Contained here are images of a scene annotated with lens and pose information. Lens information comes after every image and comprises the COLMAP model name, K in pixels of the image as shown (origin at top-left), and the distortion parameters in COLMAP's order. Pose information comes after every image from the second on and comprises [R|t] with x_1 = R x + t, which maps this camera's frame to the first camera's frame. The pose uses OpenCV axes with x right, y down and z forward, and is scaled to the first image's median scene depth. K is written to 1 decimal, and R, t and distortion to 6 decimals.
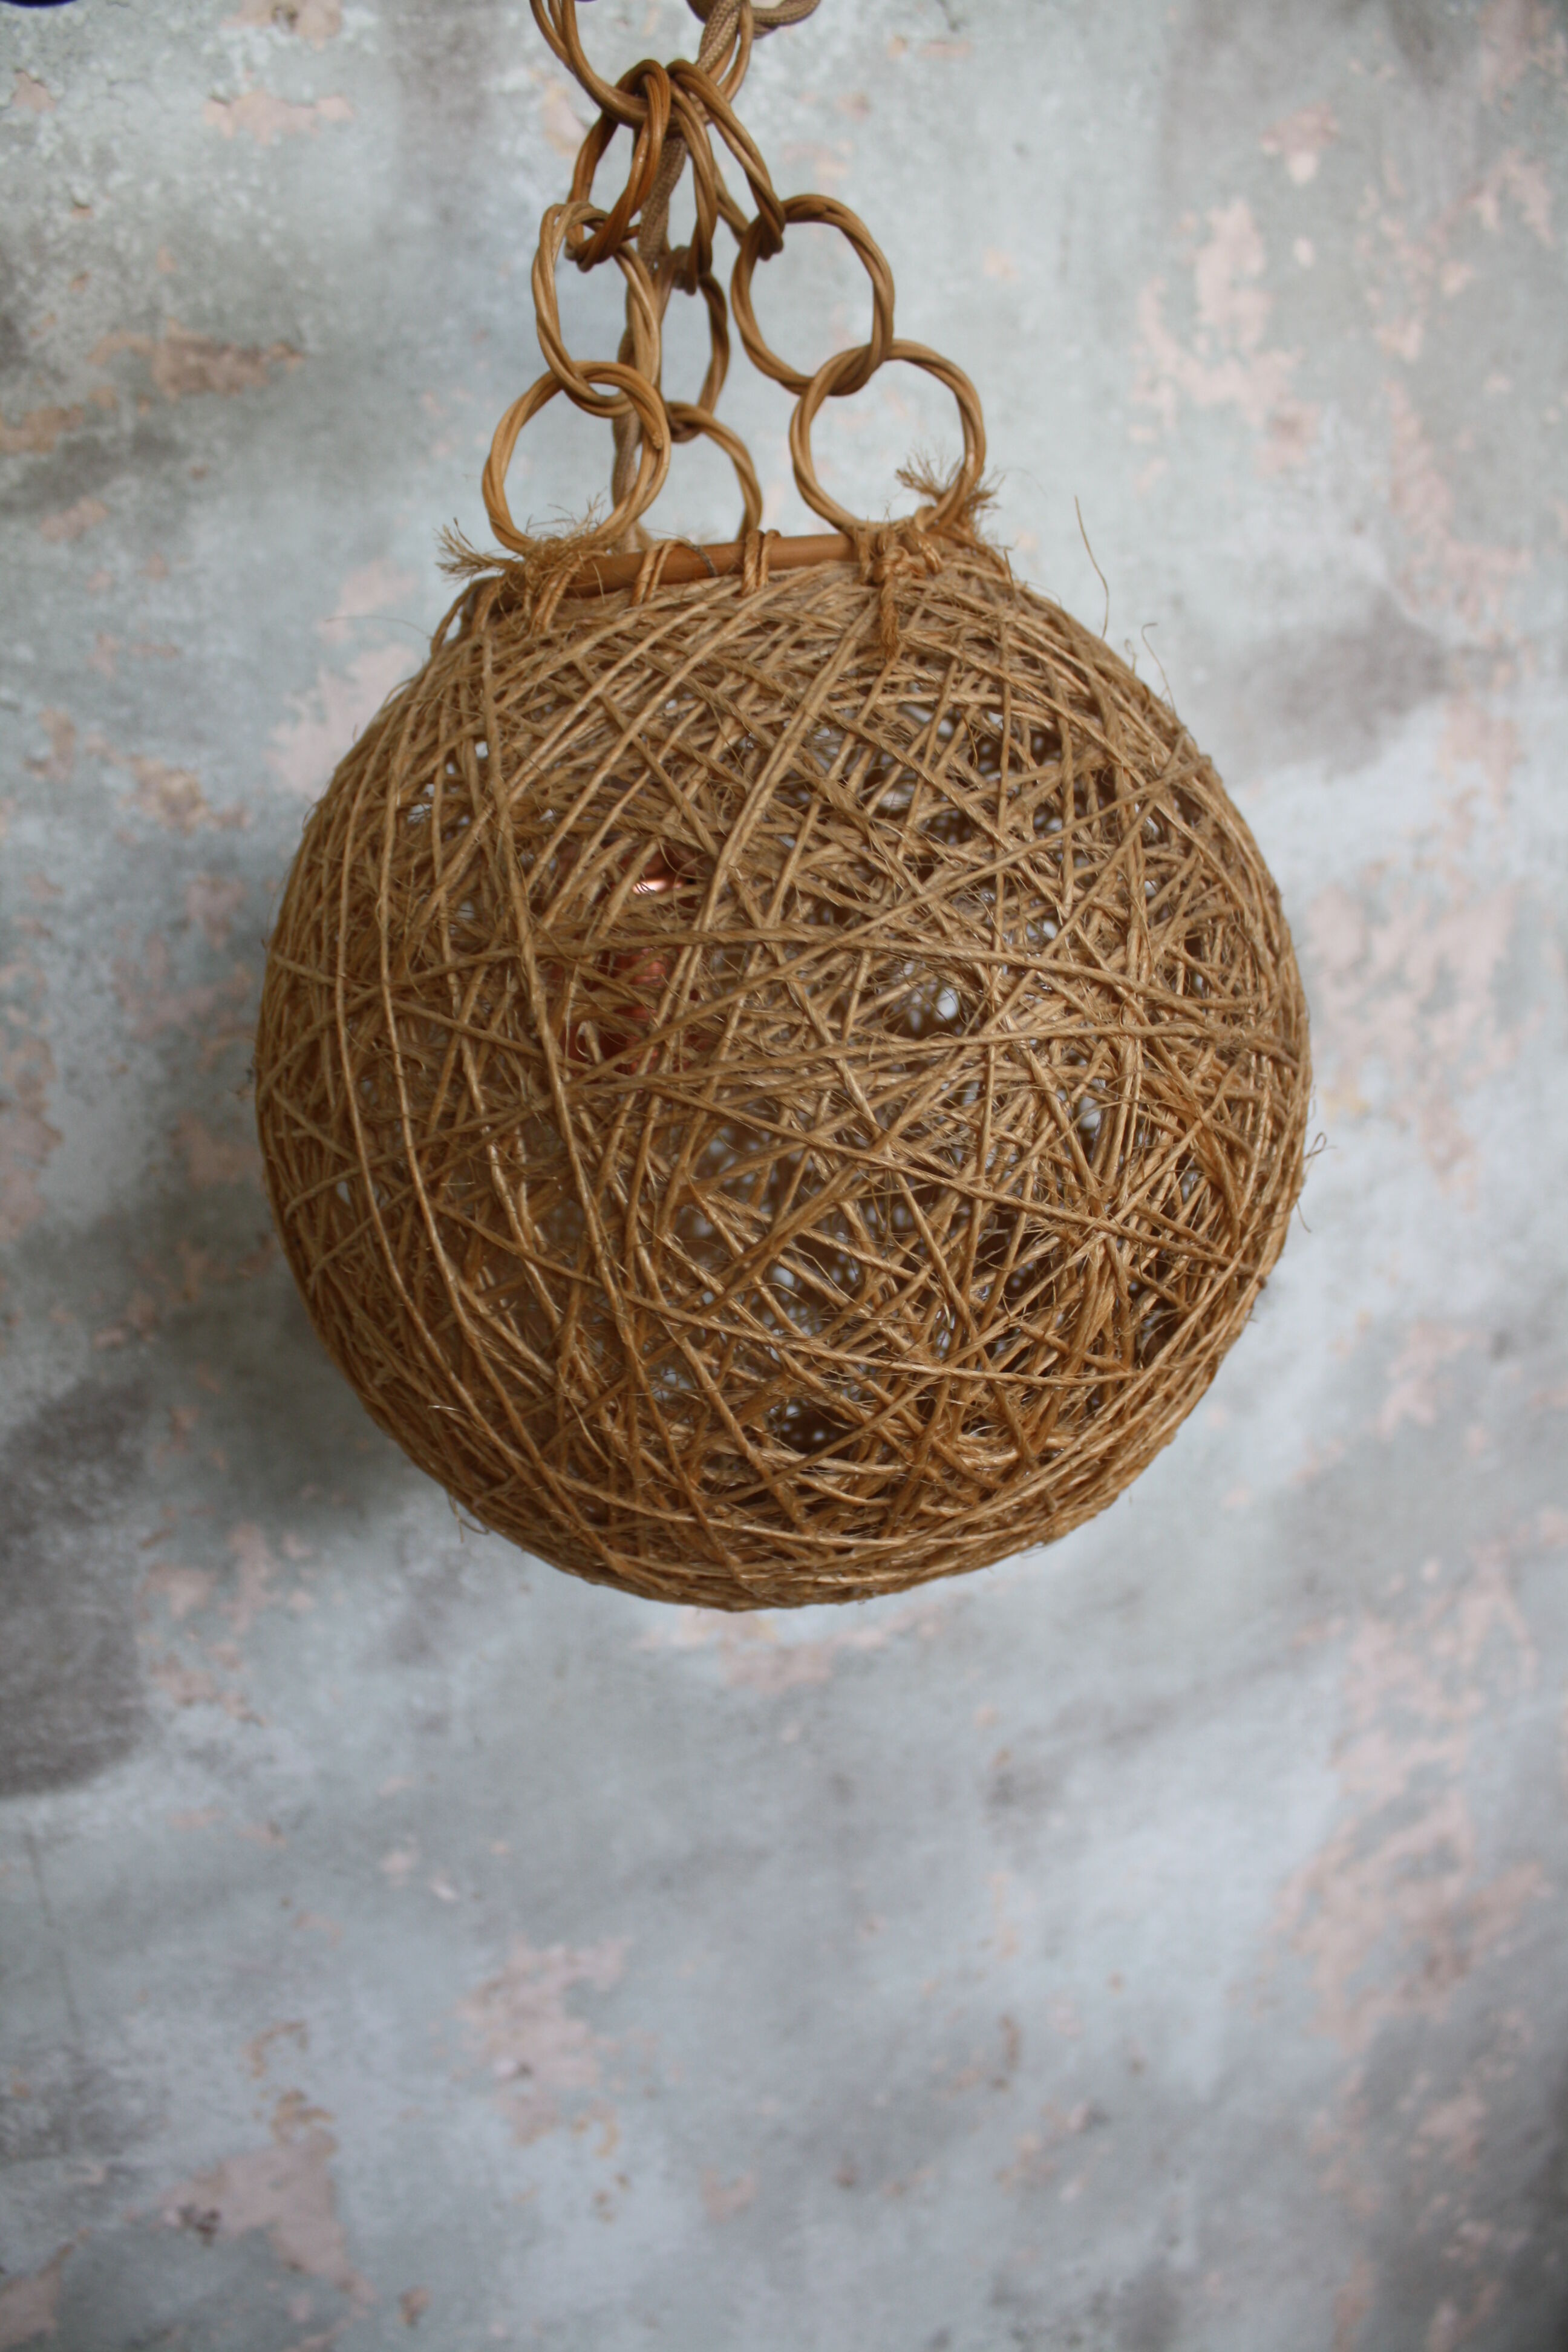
lens RADIAL K [[1866.0, 0, 784.6], [0, 1866.0, 1122.5], [0, 0, 1]] dist [-0.106165, 0.134141]
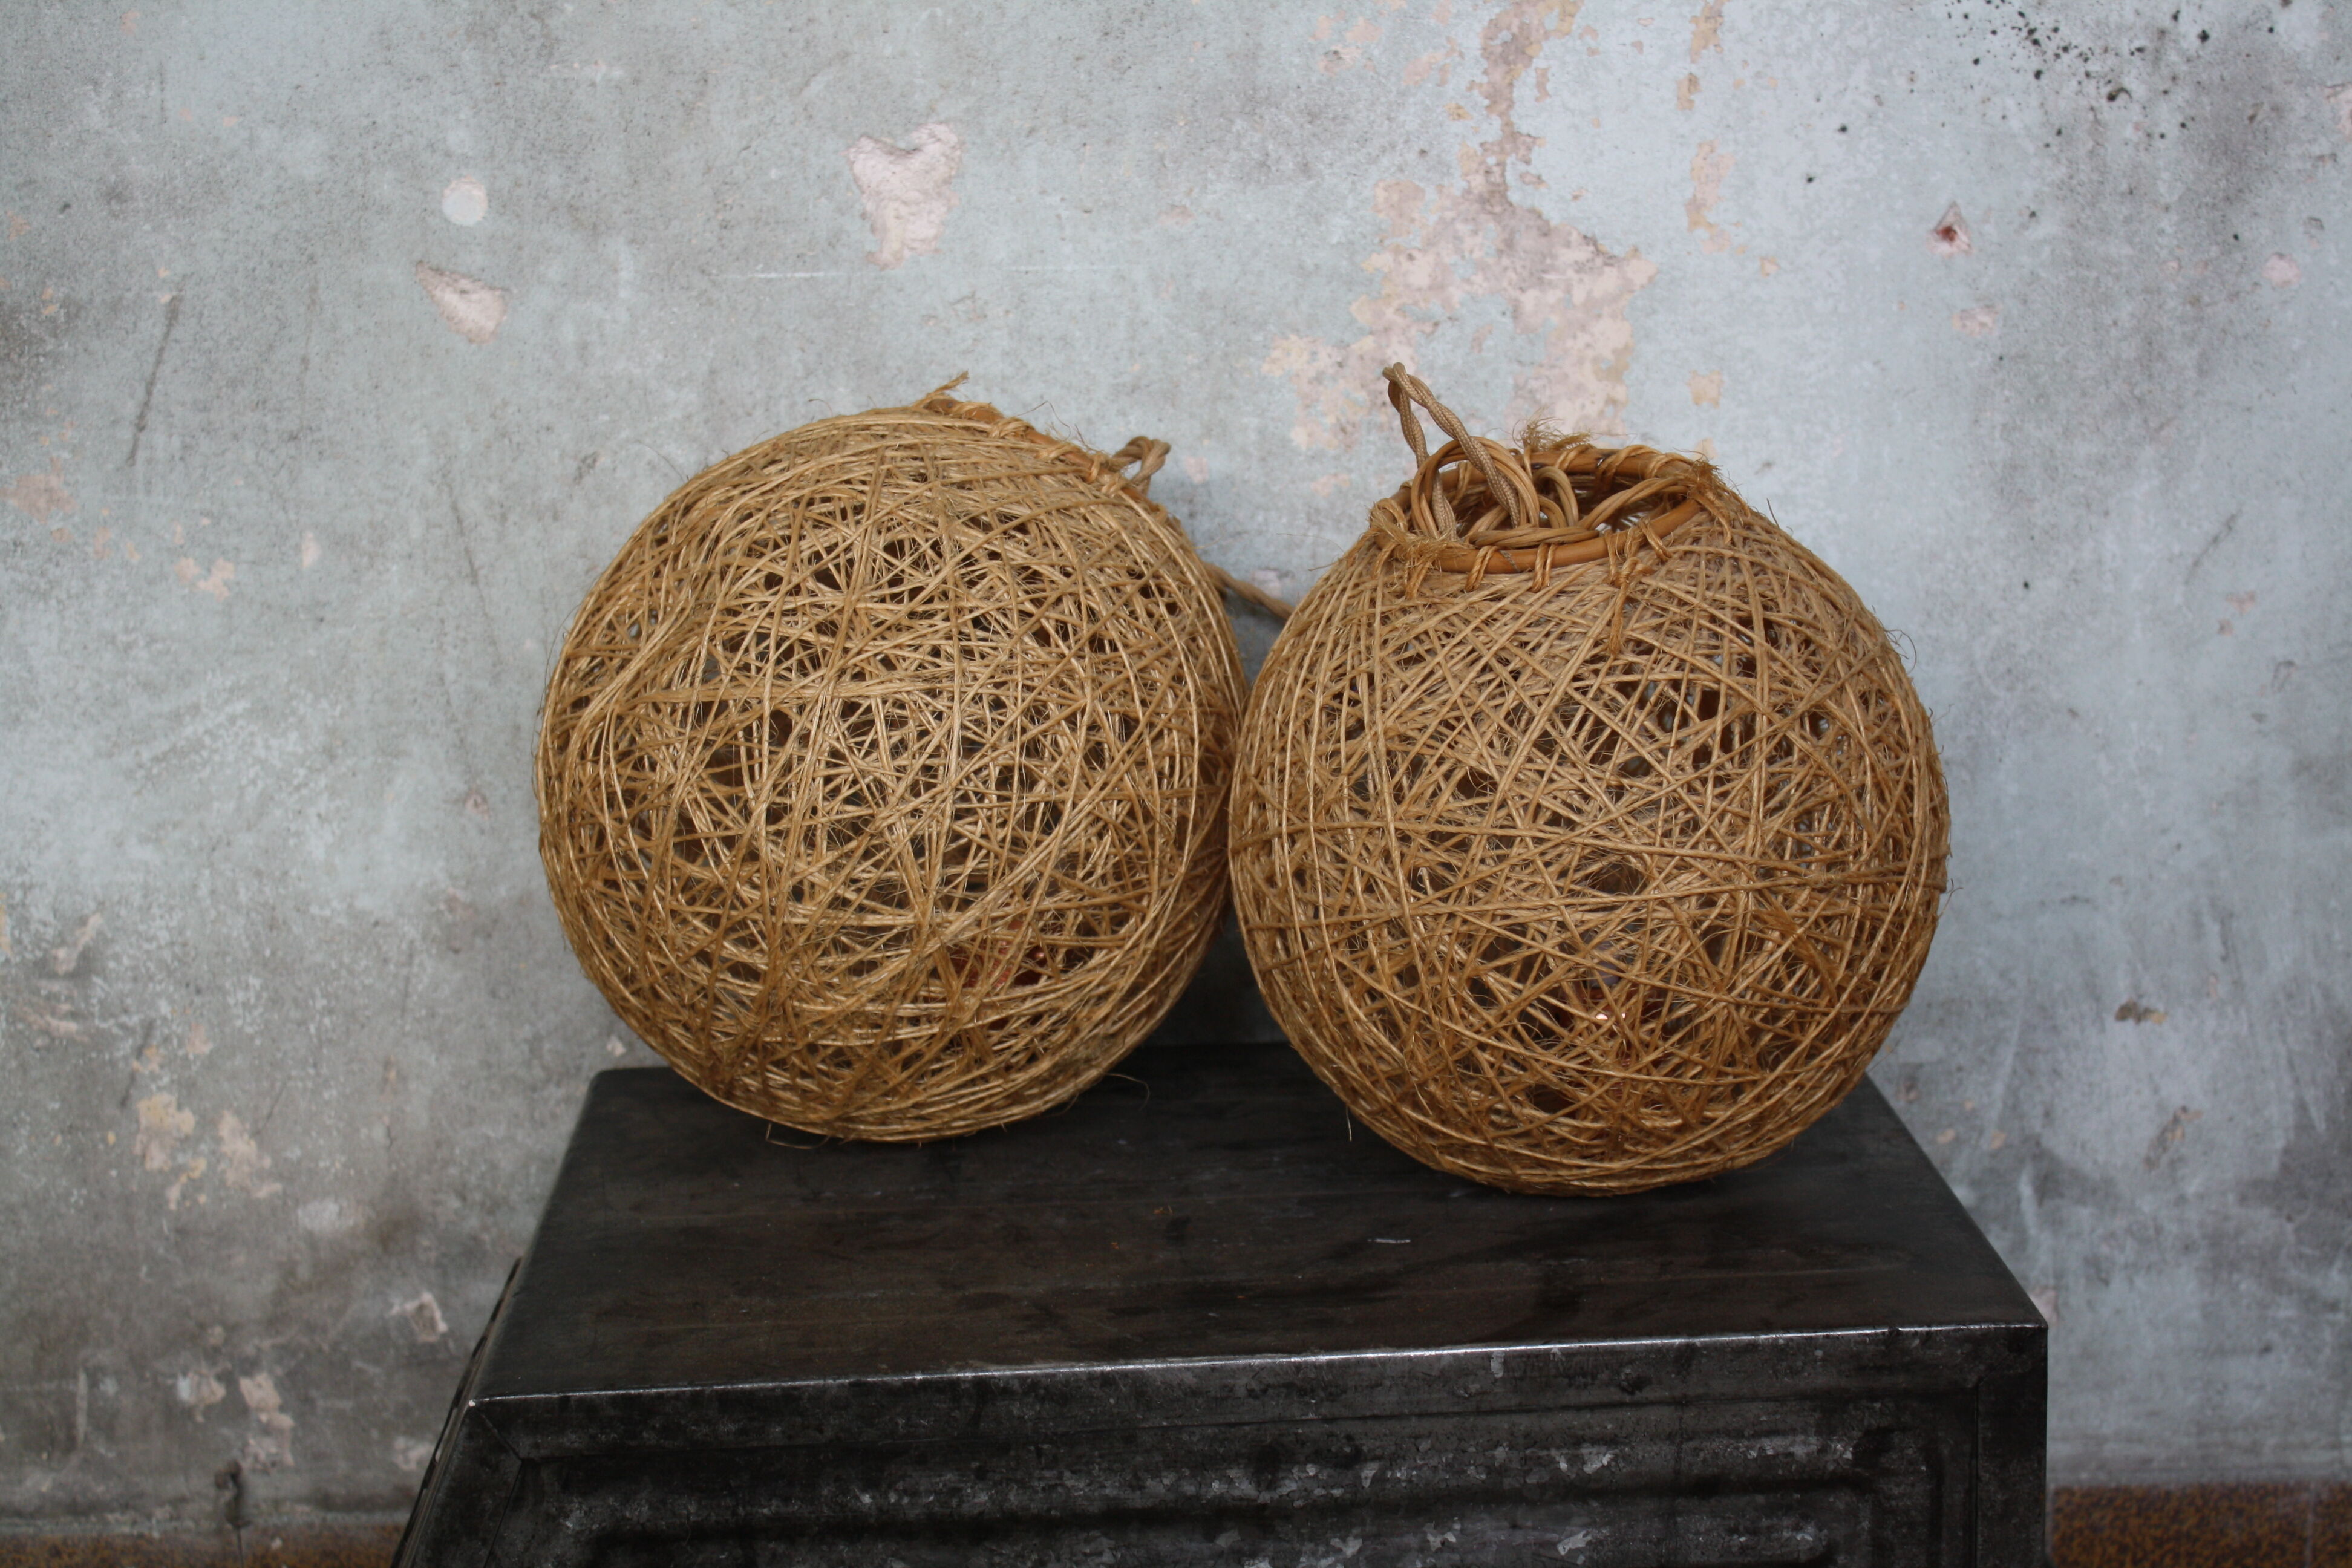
lens RADIAL K [[3767.6, 0, 1176.0], [0, 3767.6, 784.0], [0, 0, 1]] dist [-0.126937, -0.024278]
pose [[0.964546, 0.060408, -0.256908, 0.521011], [-0.012393, 0.982745, 0.184549, -0.709509], [0.263623, -0.174822, 0.948652, -2.177934]]
